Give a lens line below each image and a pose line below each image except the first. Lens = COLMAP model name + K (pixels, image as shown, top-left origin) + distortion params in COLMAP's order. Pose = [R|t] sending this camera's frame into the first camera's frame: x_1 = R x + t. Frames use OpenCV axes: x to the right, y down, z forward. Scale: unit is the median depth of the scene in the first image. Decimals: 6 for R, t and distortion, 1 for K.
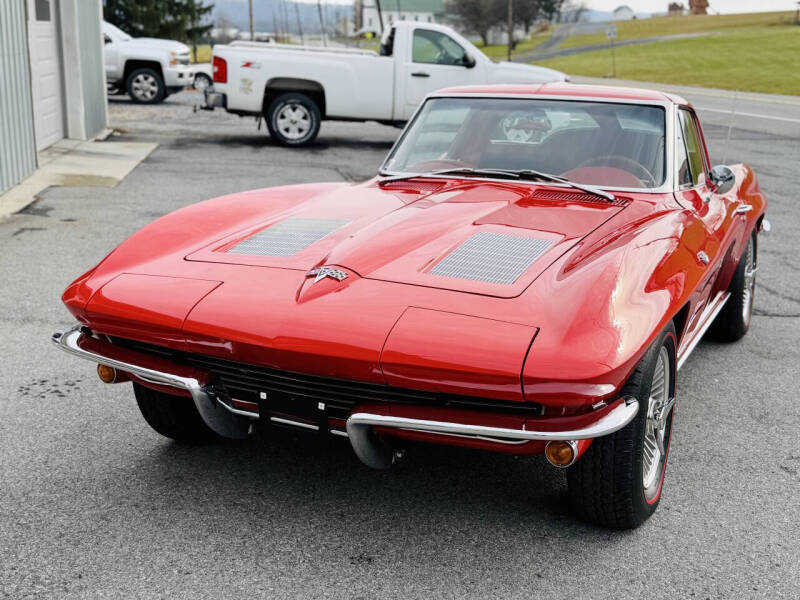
lens RADIAL K [[1039.1, 0, 399.9], [0, 1039.1, 303.2], [0, 0, 1]] dist [0.094342, 0.000000]
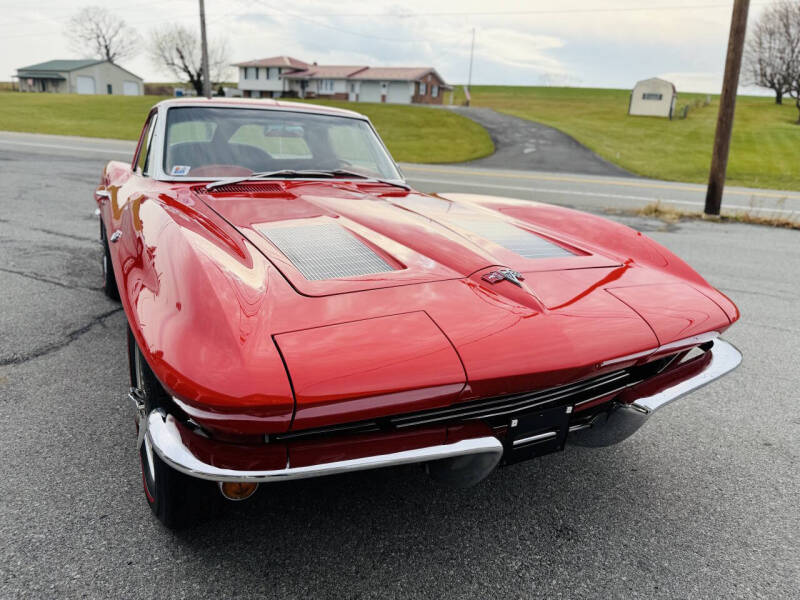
lens RADIAL K [[566.5, 0, 400.7], [0, 566.5, 304.1], [0, 0, 1]] dist [0.027668, -0.040152]
pose [[0.590719, -0.224272, 0.775082, -0.104422], [0.153967, 0.974275, 0.164565, -0.020186], [-0.792051, 0.022126, 0.610054, 0.150850]]
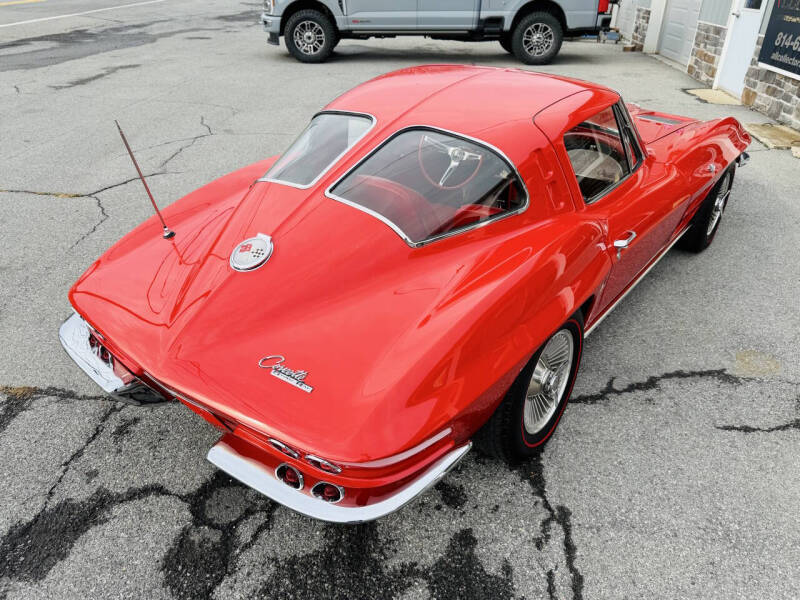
lens RADIAL K [[613.2, 0, 399.0], [0, 613.2, 296.8], [0, 0, 1]] dist [0.007293, -0.015850]
pose [[-0.973719, -0.146463, 0.174411, 0.033519], [0.010175, 0.737056, 0.675755, -0.147989], [-0.227524, 0.659770, -0.716196, 0.517269]]
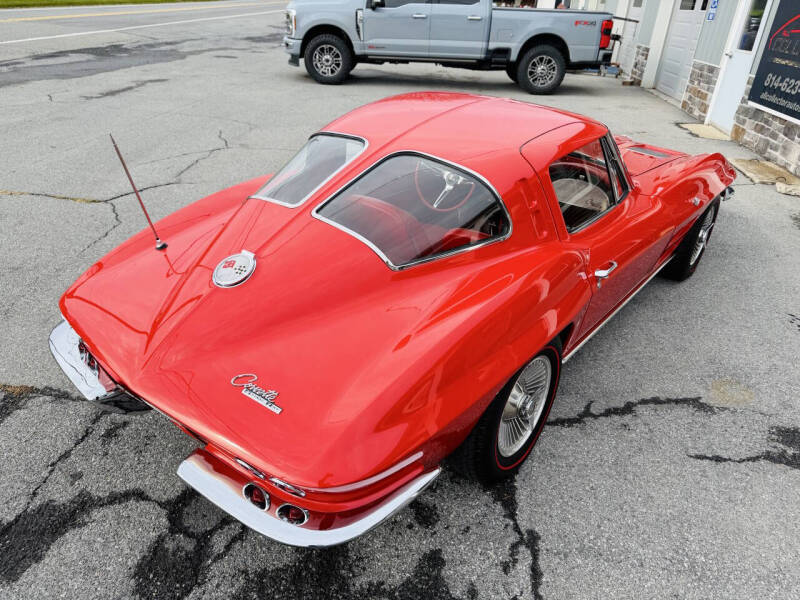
lens RADIAL K [[571.1, 0, 403.2], [0, 571.1, 301.5], [0, 0, 1]] dist [0.004228, -0.012866]
pose [[-0.965639, -0.186984, 0.180495, 0.029194], [-0.017652, 0.740098, 0.672268, -0.145443], [-0.259287, 0.645982, -0.717968, 0.508001]]
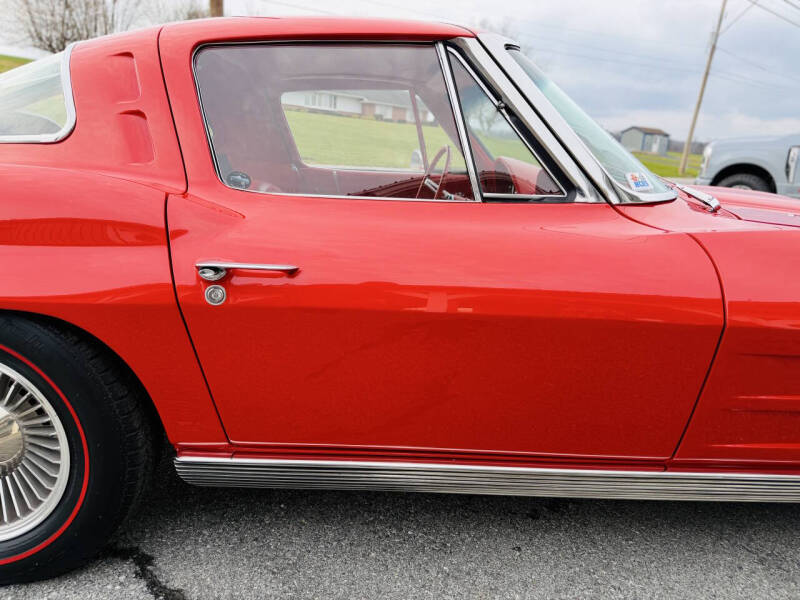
lens RADIAL K [[571.1, 0, 403.6], [0, 571.1, 297.2], [0, 0, 1]] dist [0.004228, -0.012866]
pose [[-0.453652, -0.281830, 0.845442, -0.066863], [0.131419, 0.917150, 0.376252, -0.063177], [-0.881436, 0.281794, -0.379029, 0.378437]]
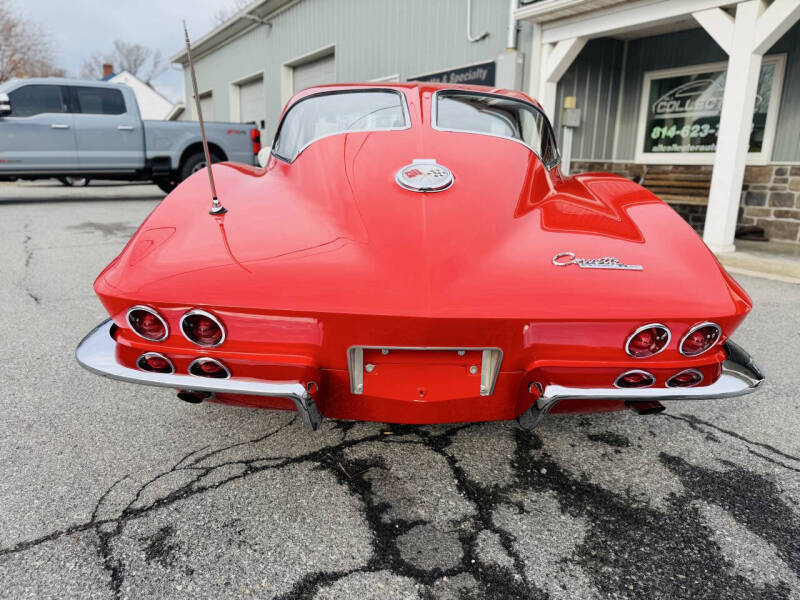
lens RADIAL K [[571.1, 0, 396.6], [0, 571.1, 296.7], [0, 0, 1]] dist [0.004228, -0.012866]
pose [[-0.906780, 0.052326, -0.418345, 0.139812], [-0.144091, 0.894055, 0.424150, -0.085611], [0.396217, 0.444890, -0.803172, 0.509053]]
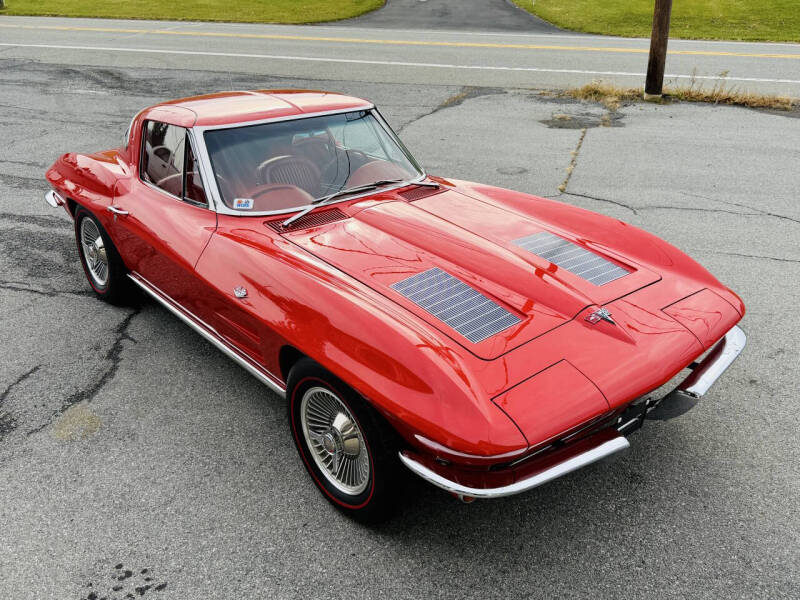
lens RADIAL K [[705.6, 0, 397.4], [0, 705.6, 297.3], [0, 0, 1]] dist [0.034405, -0.056677]
pose [[0.417010, -0.405566, 0.813399, -0.175343], [0.213414, 0.913597, 0.346113, -0.080884], [-0.883491, 0.029258, 0.467533, 0.159904]]
